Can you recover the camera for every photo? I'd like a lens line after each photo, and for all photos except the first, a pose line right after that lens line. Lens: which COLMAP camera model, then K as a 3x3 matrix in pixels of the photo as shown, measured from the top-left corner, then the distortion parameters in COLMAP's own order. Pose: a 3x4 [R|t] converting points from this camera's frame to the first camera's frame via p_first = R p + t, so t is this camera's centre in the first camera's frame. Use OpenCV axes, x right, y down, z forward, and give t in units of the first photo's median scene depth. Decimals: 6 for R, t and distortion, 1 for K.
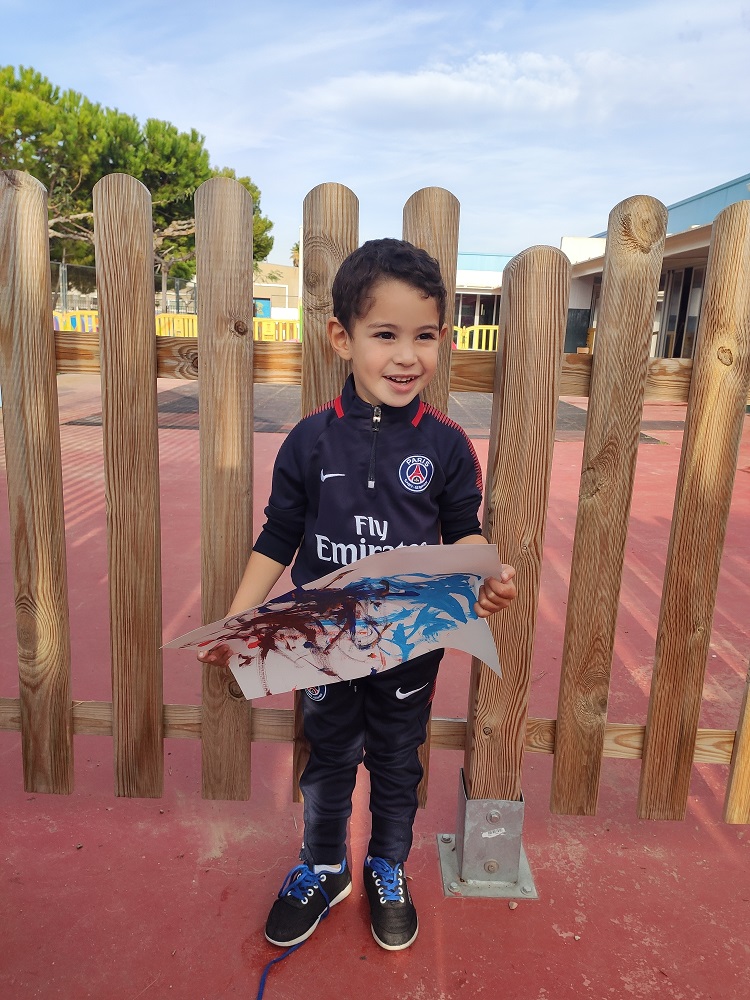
lens RADIAL K [[763.6, 0, 375.0], [0, 763.6, 500.0], [0, 0, 1]] dist [0.053396, -0.061583]
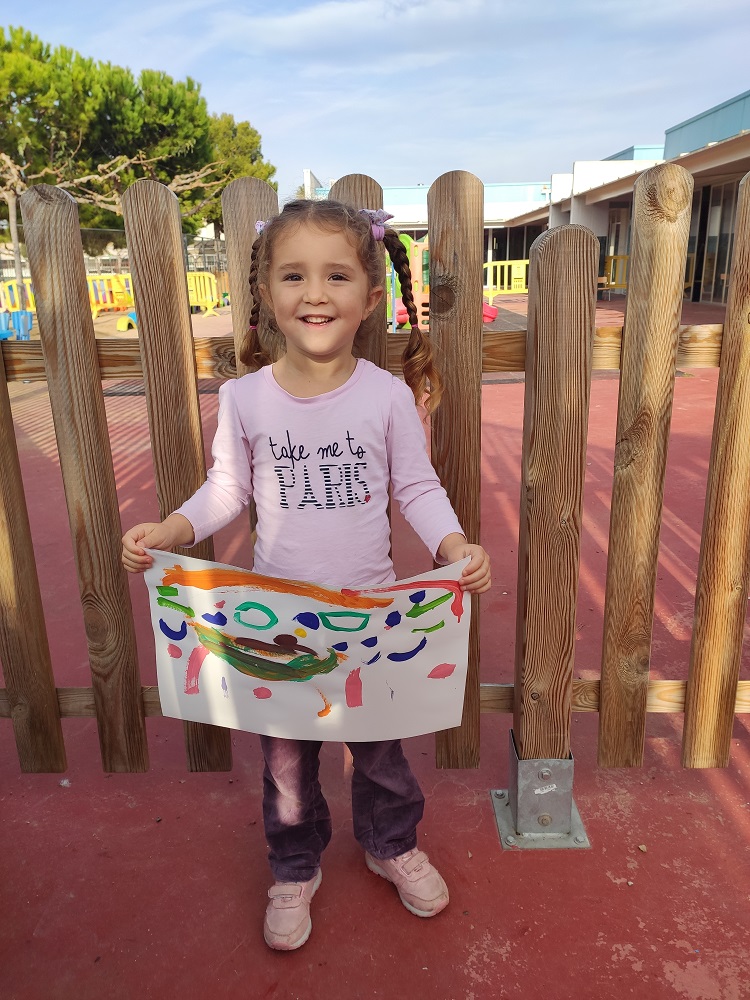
lens RADIAL K [[759.1, 0, 376.3], [0, 759.1, 499.4], [0, 0, 1]] dist [0.061434, -0.072212]
pose [[0.997652, -0.060784, -0.031555, -0.019015], [0.062854, 0.995606, 0.069416, -0.047742], [0.027197, -0.071236, 0.997089, -0.025031]]
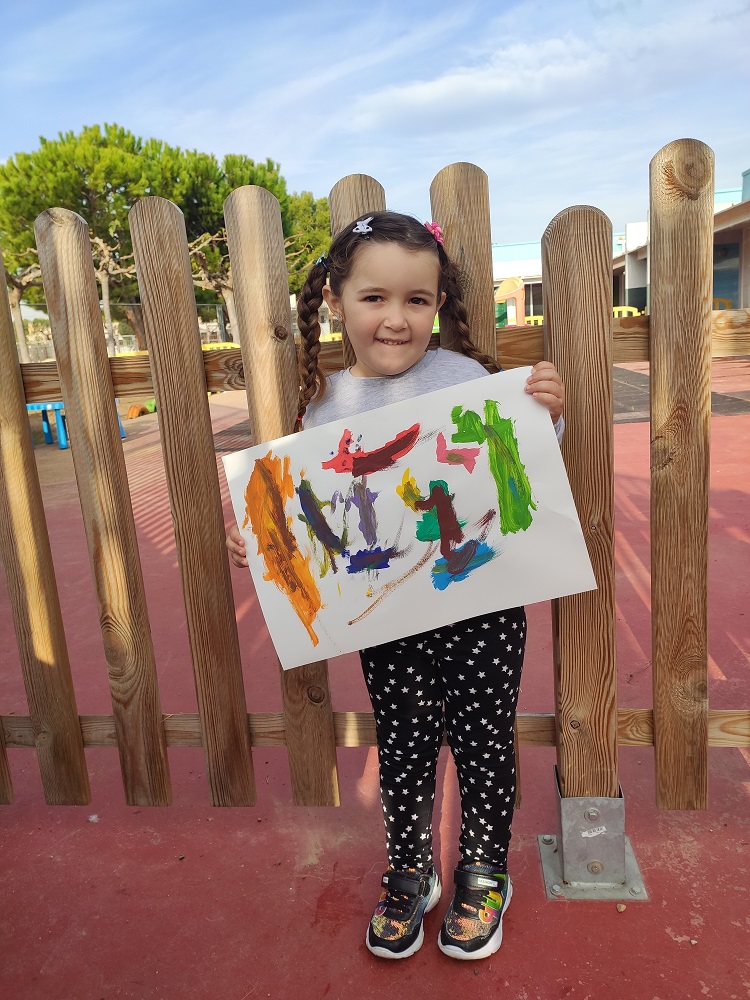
lens RADIAL K [[759.8, 0, 371.7], [0, 759.8, 503.7], [0, 0, 1]] dist [0.084392, -0.106954]
pose [[0.986194, -0.089928, -0.139047, 0.048557], [0.089457, 0.995944, -0.009642, 0.014302], [0.139350, -0.002930, 0.990239, 0.023172]]
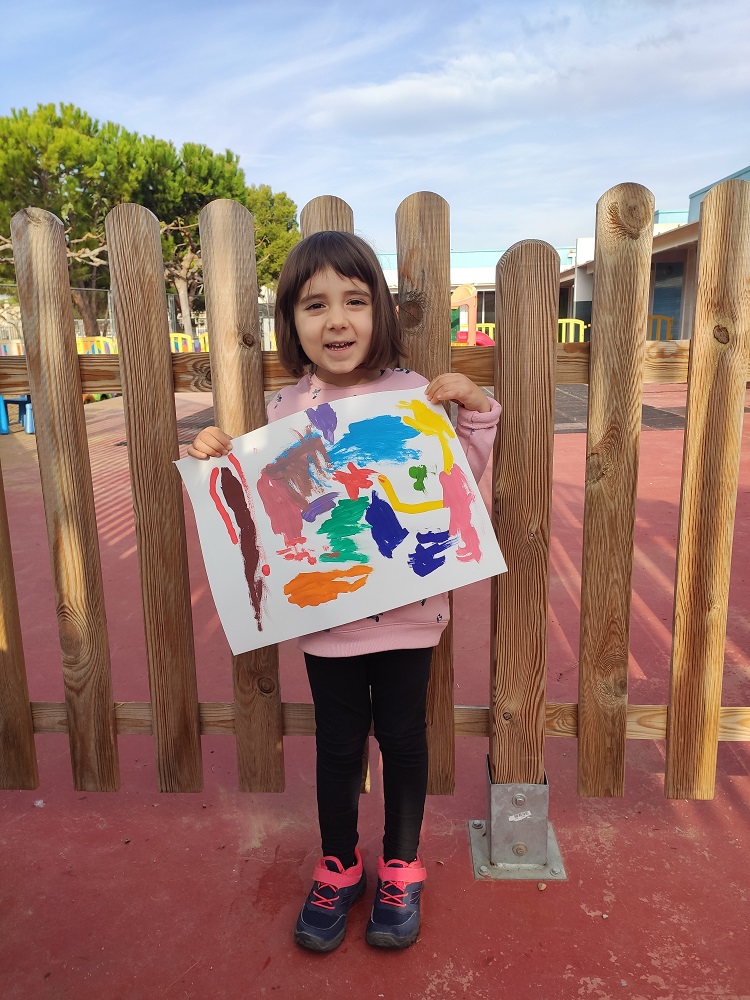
lens RADIAL K [[759.1, 0, 376.3], [0, 759.1, 499.4], [0, 0, 1]] dist [0.061434, -0.072212]
pose [[0.996470, -0.053596, -0.064615, 0.047874], [0.053223, 0.998555, -0.007488, 0.008424], [0.064923, 0.004022, 0.997882, -0.028198]]
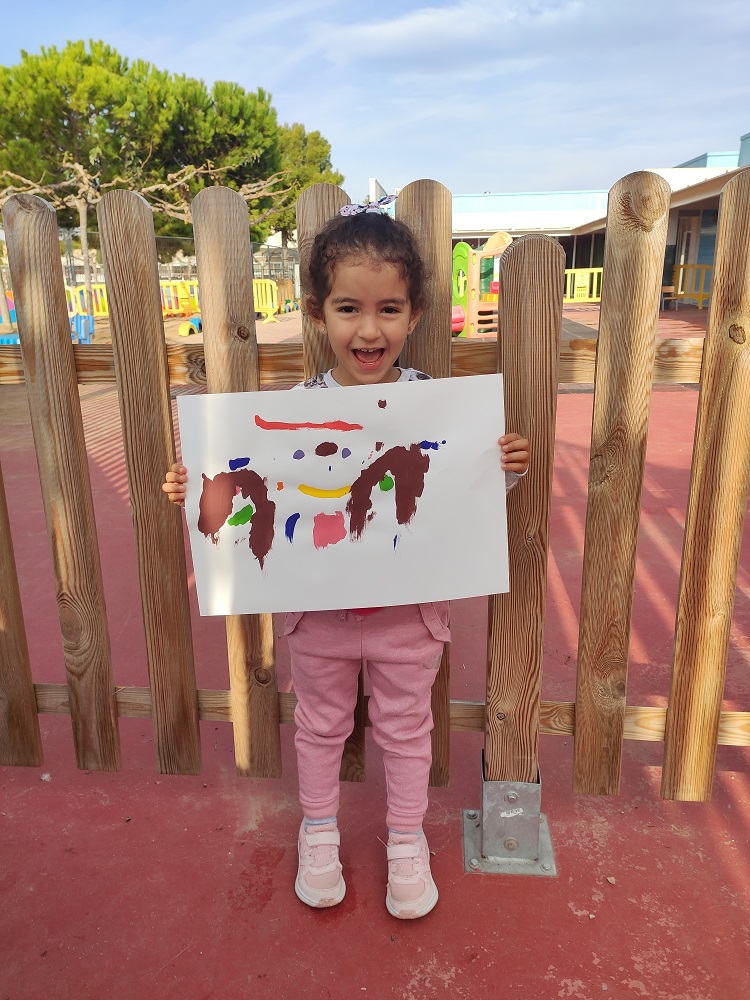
lens RADIAL K [[762.2, 0, 375.1], [0, 762.2, 498.9], [0, 0, 1]] dist [0.052954, -0.061173]
pose [[0.993674, -0.030929, -0.107964, 0.088534], [0.037018, 0.997808, 0.054860, -0.044329], [0.106031, -0.058510, 0.992640, -0.010507]]
